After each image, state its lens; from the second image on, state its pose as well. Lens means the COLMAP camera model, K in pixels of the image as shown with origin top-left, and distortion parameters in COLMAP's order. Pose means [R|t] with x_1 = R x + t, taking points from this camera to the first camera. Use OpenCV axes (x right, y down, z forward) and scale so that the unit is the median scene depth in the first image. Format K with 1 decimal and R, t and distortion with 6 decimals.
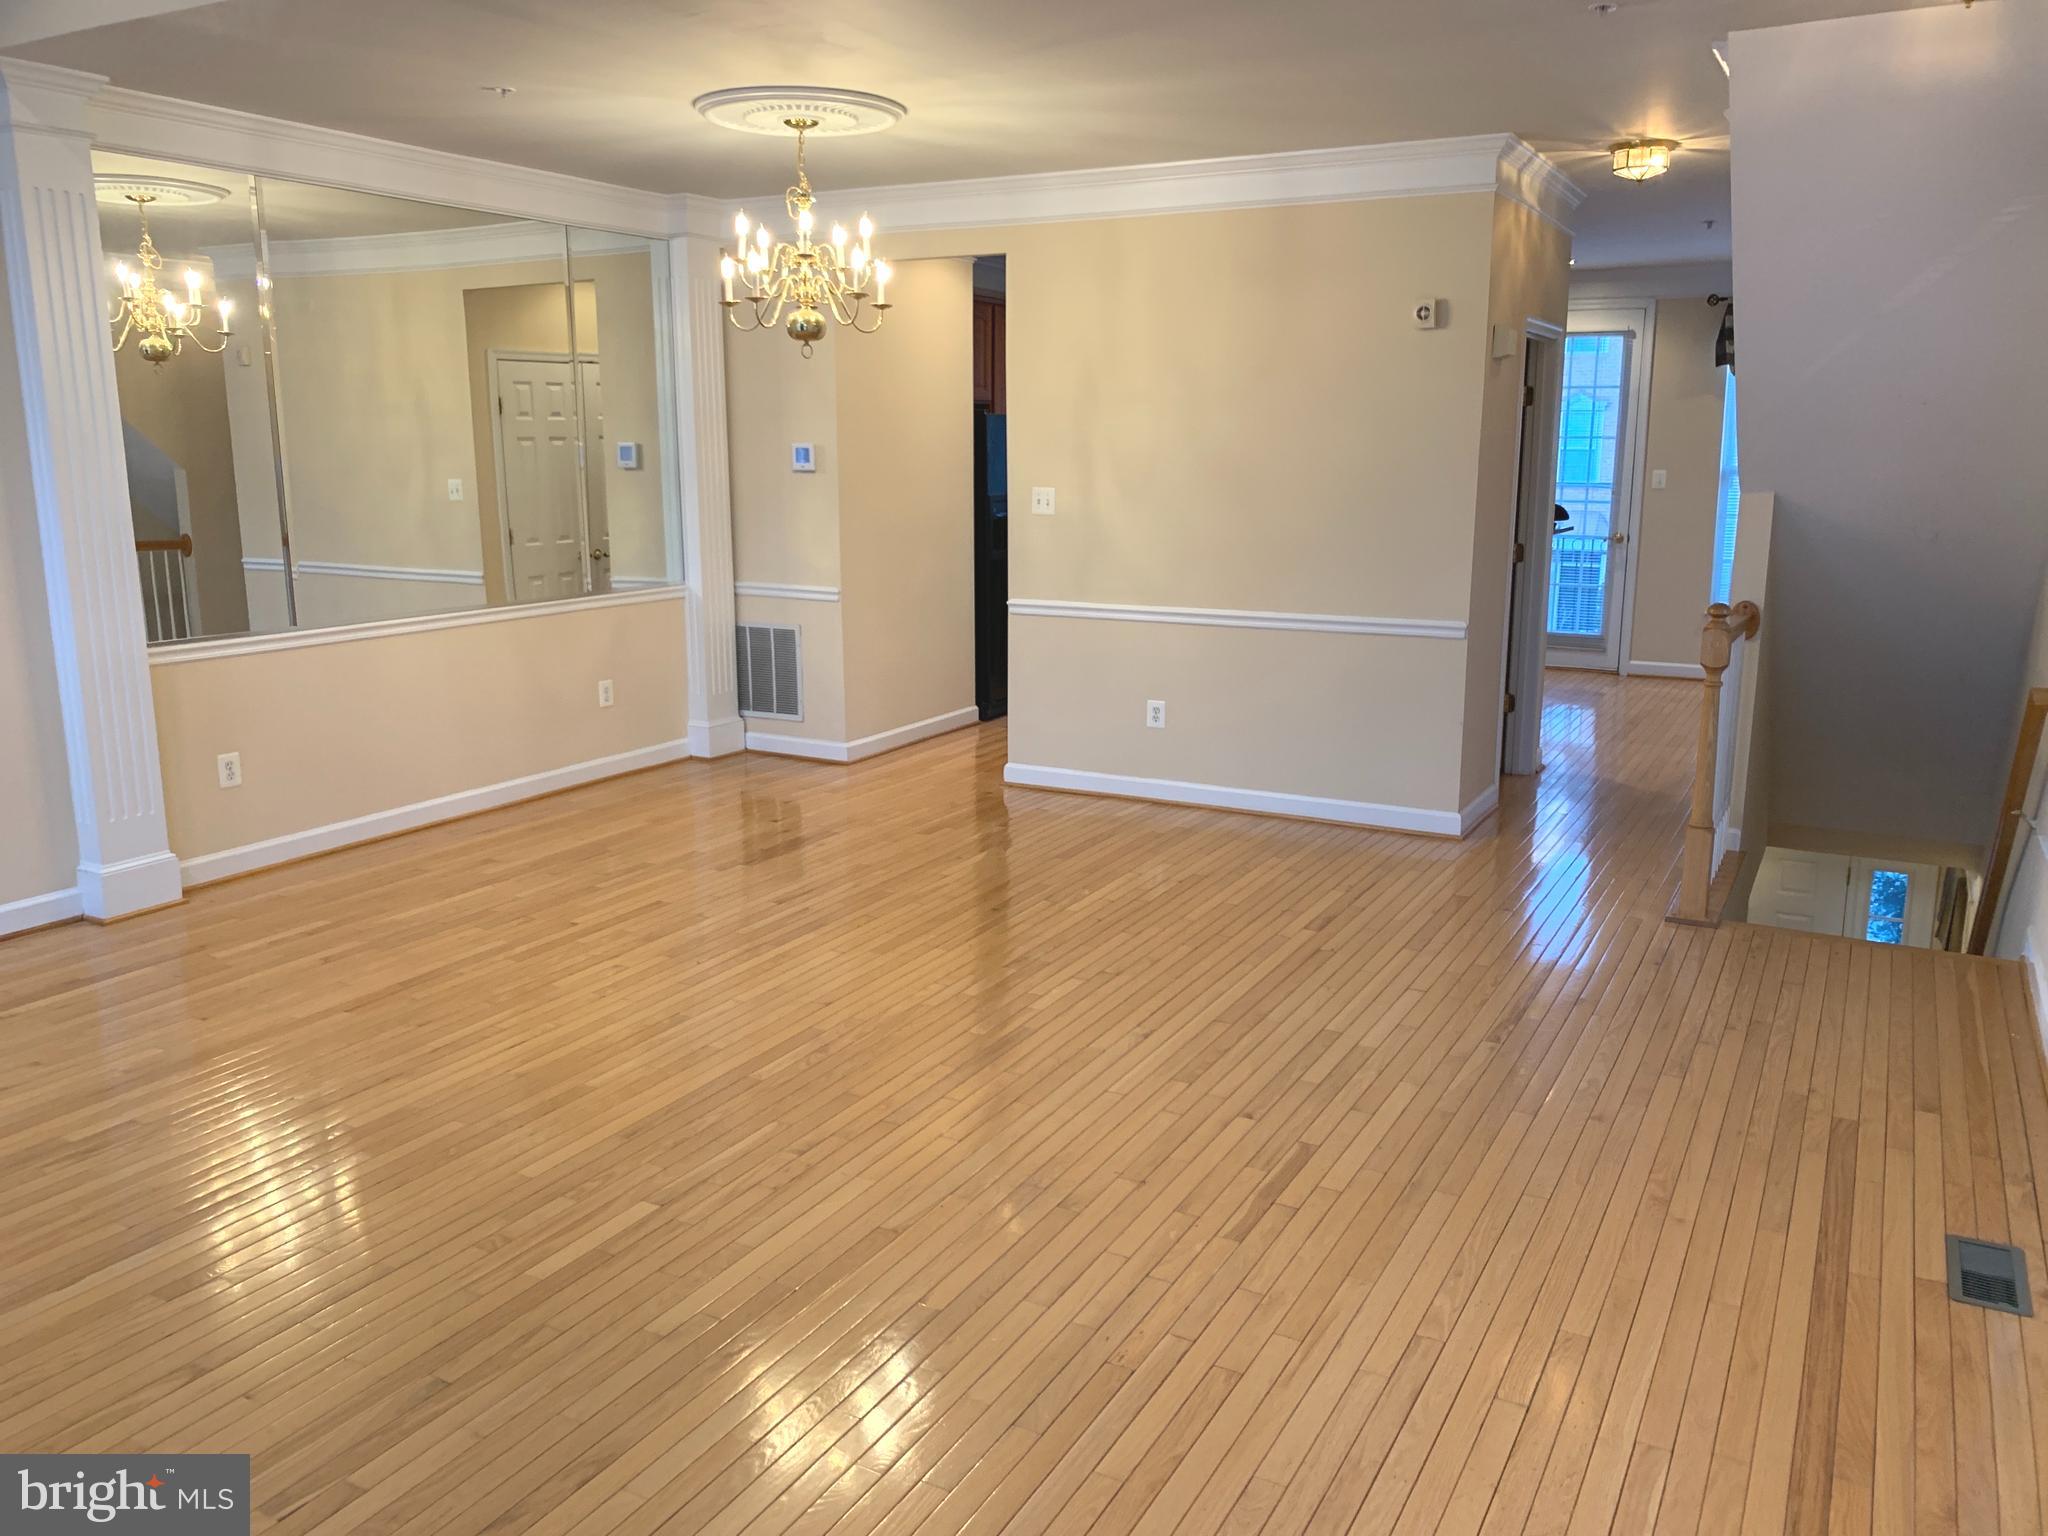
lens RADIAL K [[1572.4, 0, 1022.3], [0, 1572.4, 765.3], [0, 0, 1]] dist [0.032642, -0.027238]
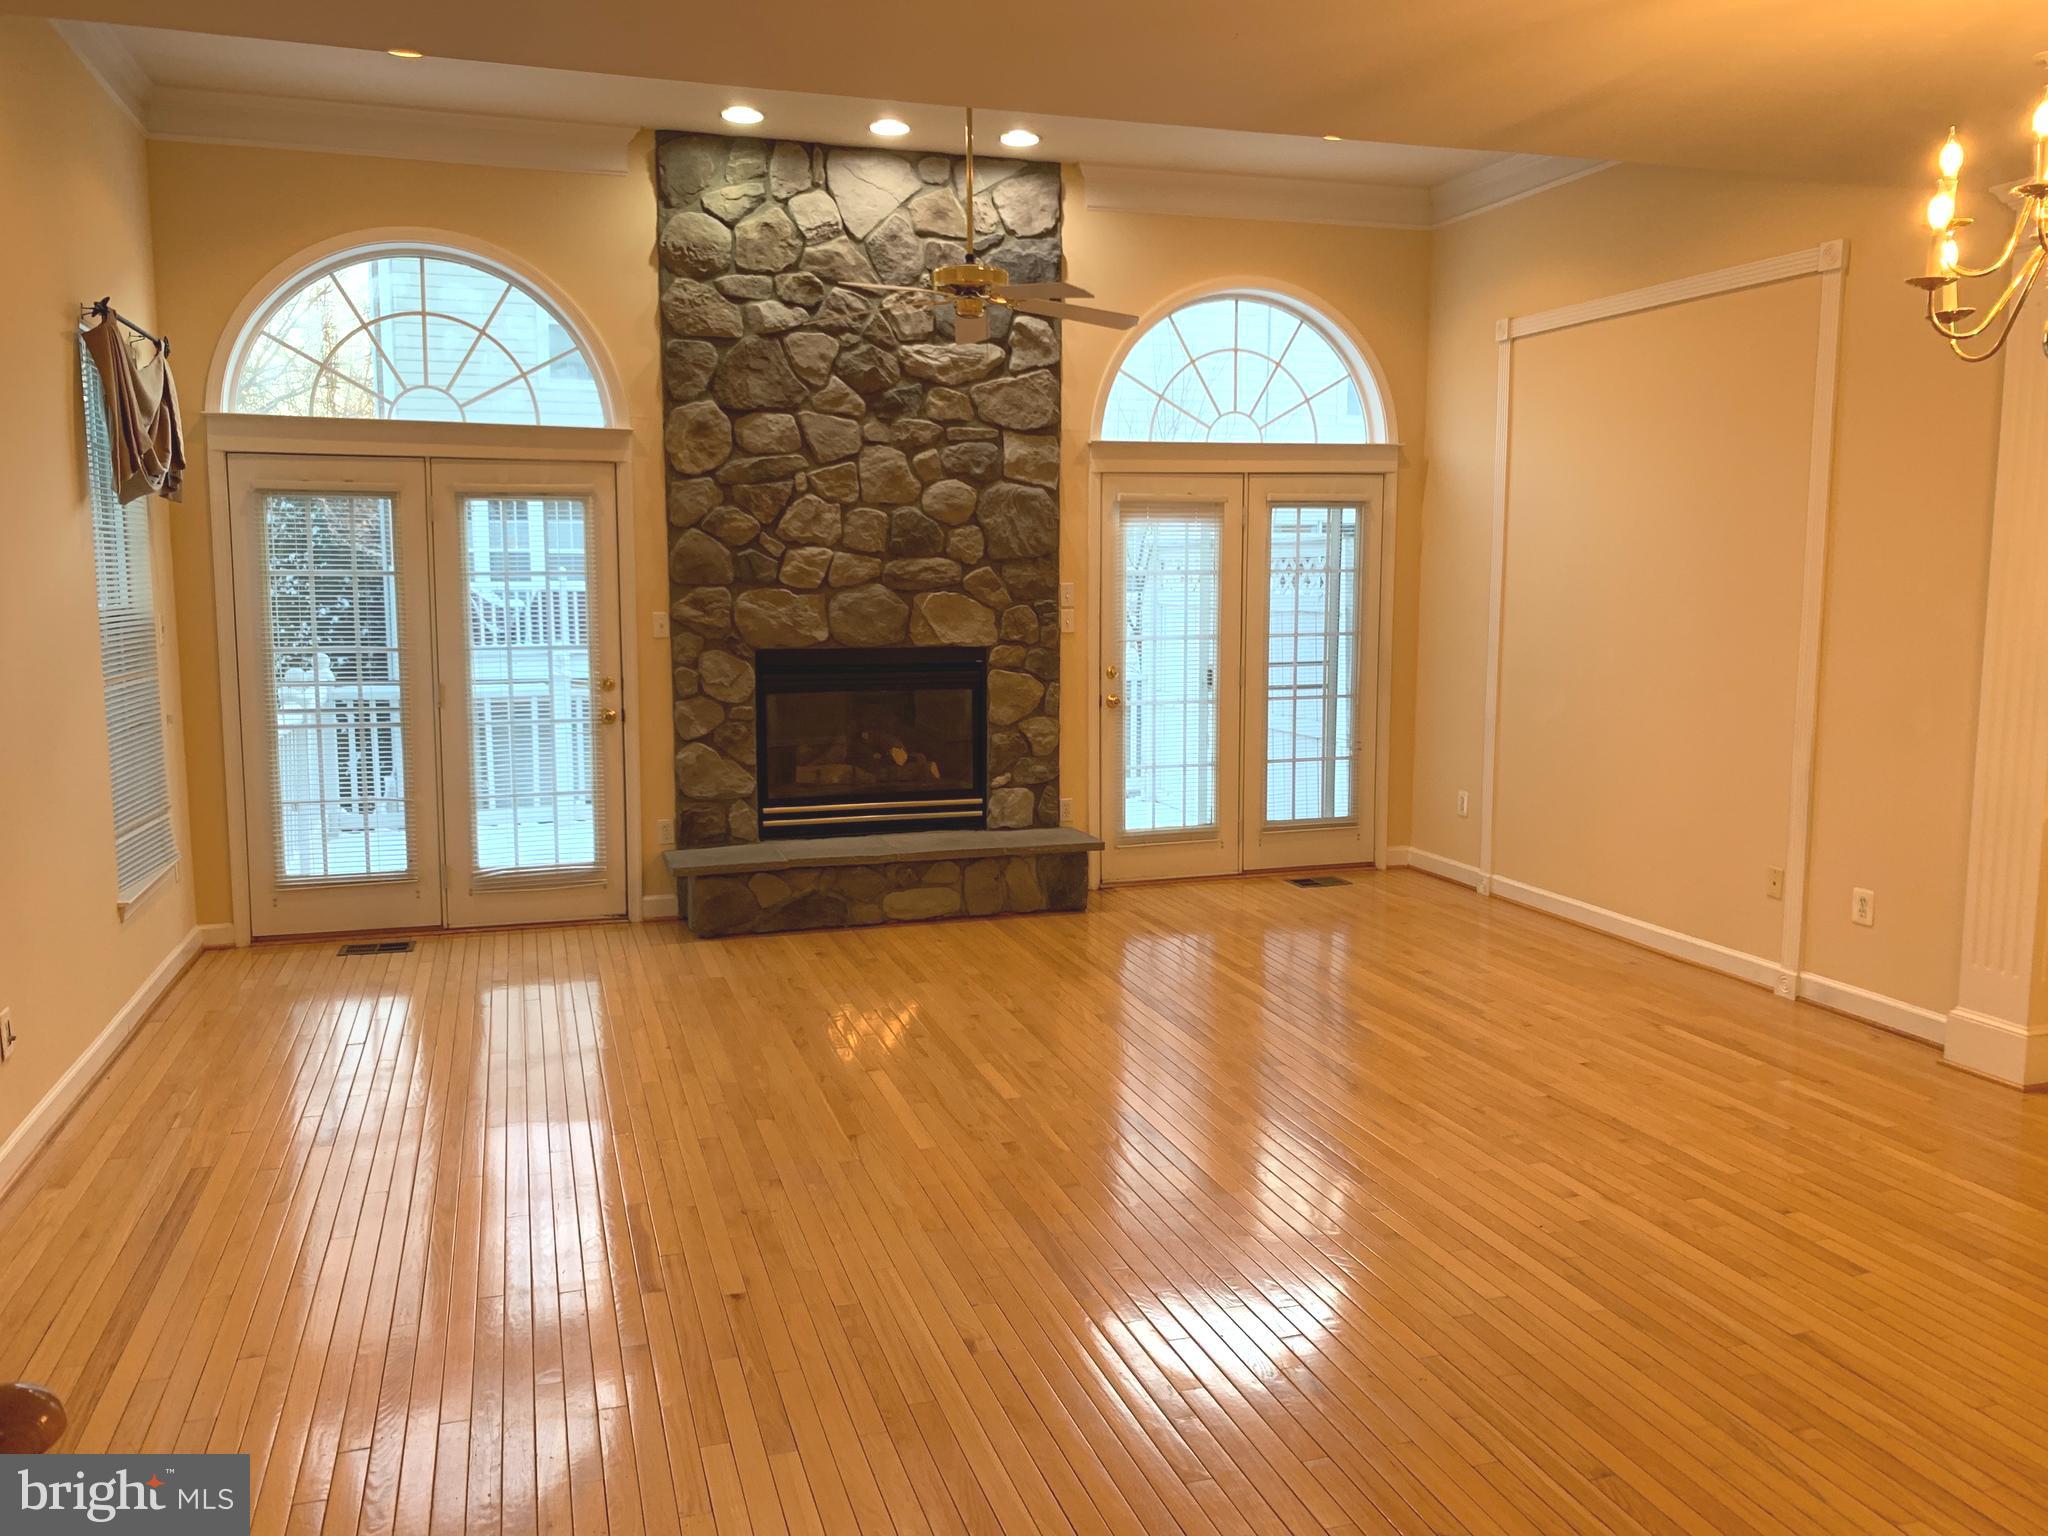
lens RADIAL K [[1572.4, 0, 1022.3], [0, 1572.4, 763.7], [0, 0, 1]] dist [0.032642, -0.027238]
pose [[-0.691396, 0.092026, -0.716591, 0.495386], [-0.145949, 0.953615, 0.263282, -0.253533], [0.707581, 0.286618, -0.645894, 1.223031]]
